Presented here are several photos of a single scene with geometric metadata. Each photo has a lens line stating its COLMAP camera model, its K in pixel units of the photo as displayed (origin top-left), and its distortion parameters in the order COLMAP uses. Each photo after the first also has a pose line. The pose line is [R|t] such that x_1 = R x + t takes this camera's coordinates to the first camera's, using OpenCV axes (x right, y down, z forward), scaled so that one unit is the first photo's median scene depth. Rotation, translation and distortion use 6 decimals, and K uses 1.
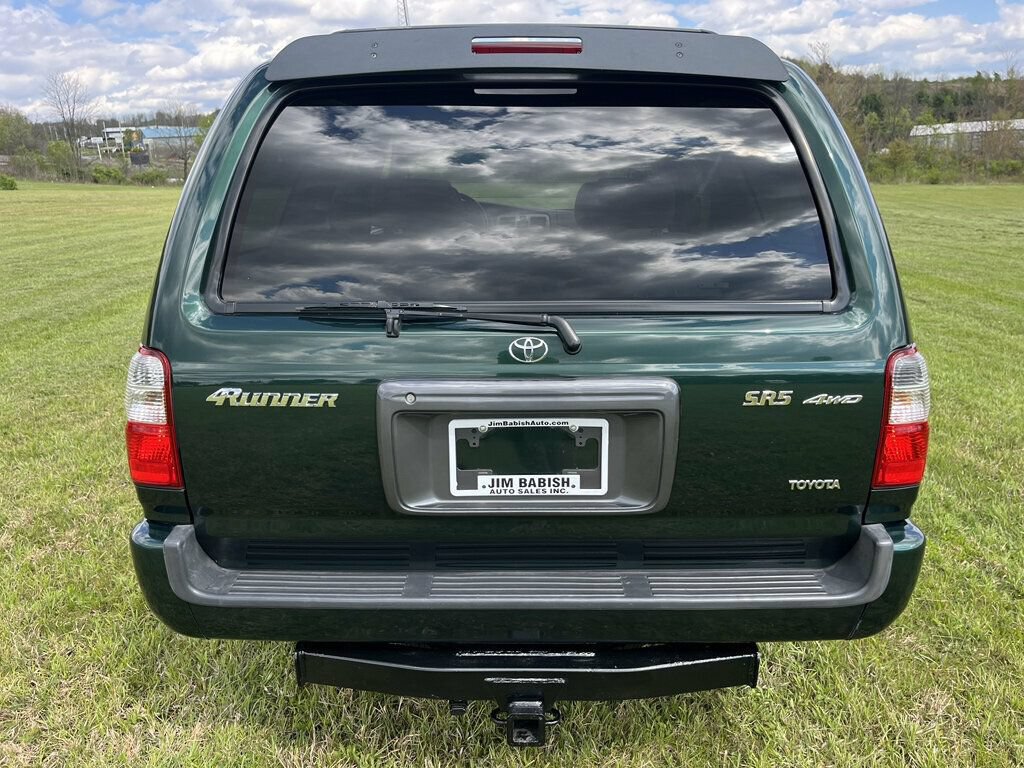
lens RADIAL K [[771.6, 0, 506.9], [0, 771.6, 380.0], [0, 0, 1]] dist [0.066199, -0.102881]
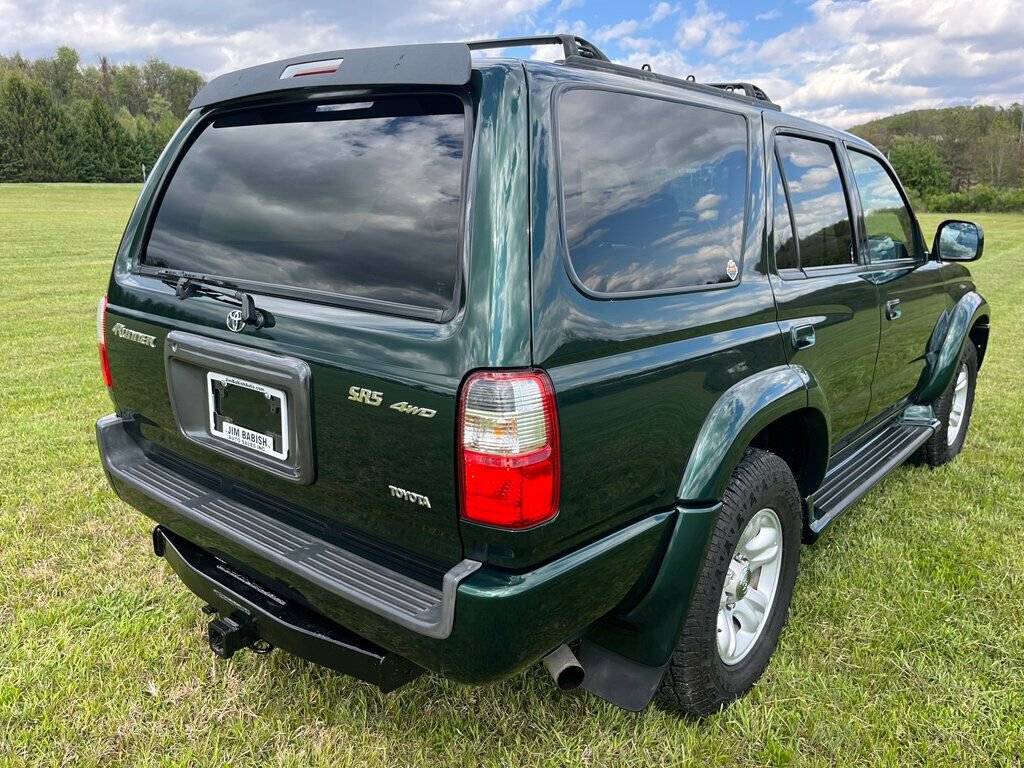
lens RADIAL K [[771.6, 0, 506.9], [0, 771.6, 380.0], [0, 0, 1]] dist [0.066199, -0.102881]
pose [[0.766704, 0.160555, -0.621600, 1.064655], [-0.181202, 0.982976, 0.030393, -0.059424], [0.615898, 0.089333, 0.782745, 0.309970]]
